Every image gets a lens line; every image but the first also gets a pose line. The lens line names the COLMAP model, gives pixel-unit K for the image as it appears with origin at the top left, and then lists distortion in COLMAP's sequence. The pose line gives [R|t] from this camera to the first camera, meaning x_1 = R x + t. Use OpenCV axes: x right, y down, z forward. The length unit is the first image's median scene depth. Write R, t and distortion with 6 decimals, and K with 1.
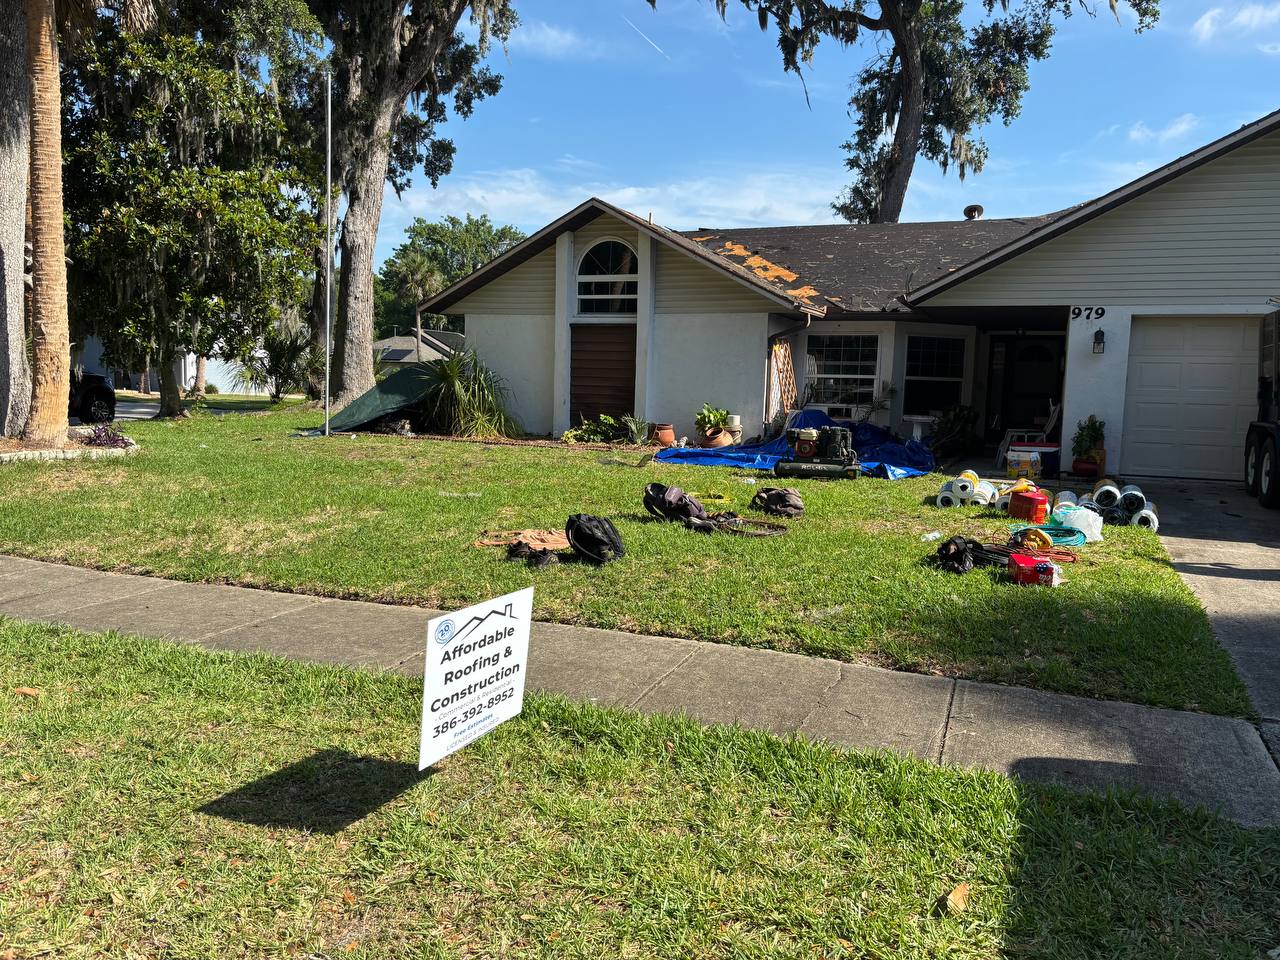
lens RADIAL K [[976.9, 0, 640.7], [0, 976.9, 461.3], [0, 0, 1]] dist [0.006423, -0.001321]
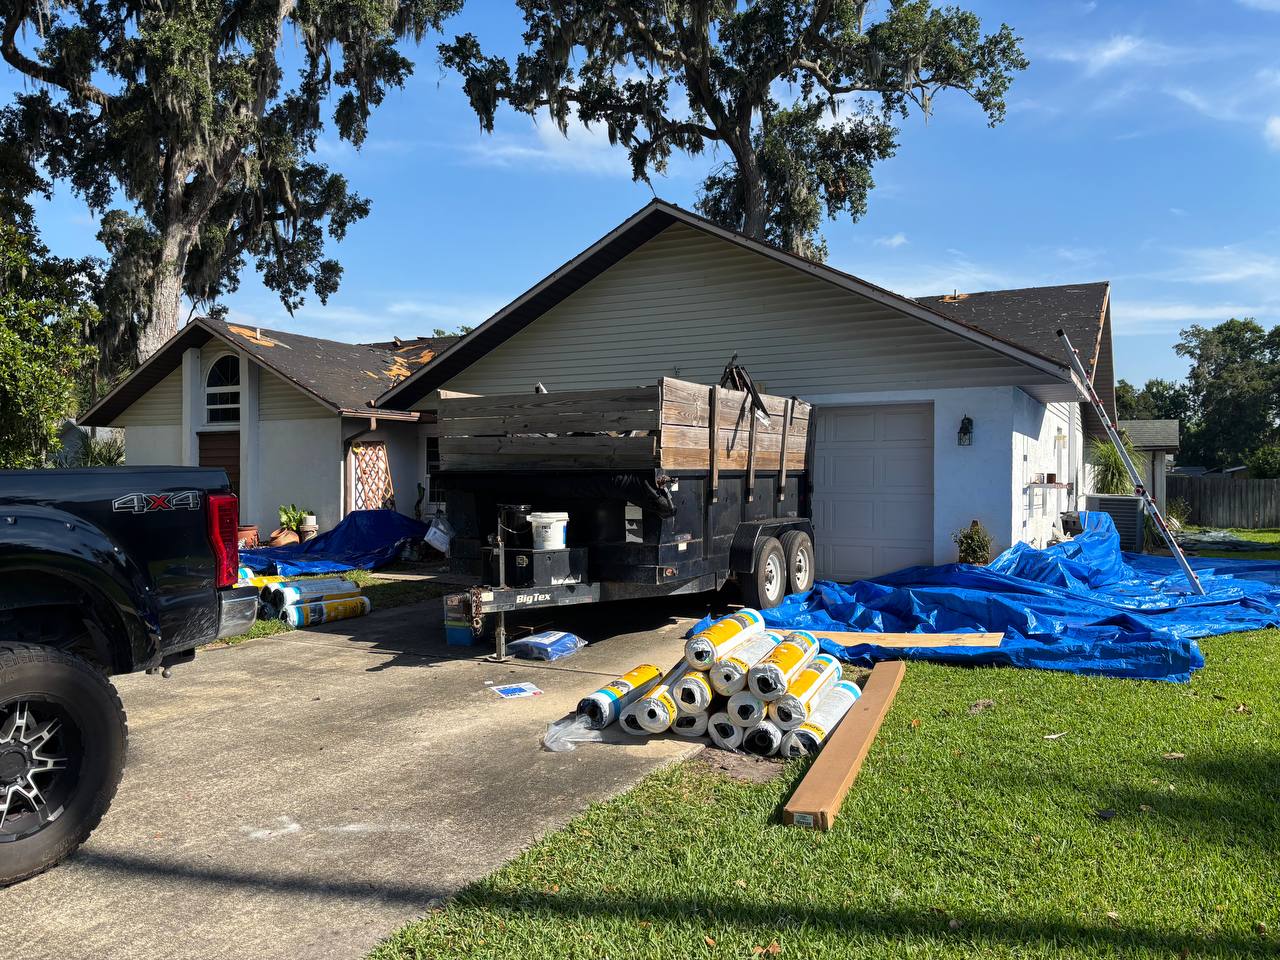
lens RADIAL K [[964.8, 0, 640.0], [0, 964.8, 480.0], [0, 0, 1]] dist [0.001643, -0.002576]
pose [[0.995332, -0.023453, -0.093617, 0.247314], [0.015790, 0.996526, -0.081773, 0.001871], [0.095210, 0.079913, 0.992244, 0.005536]]
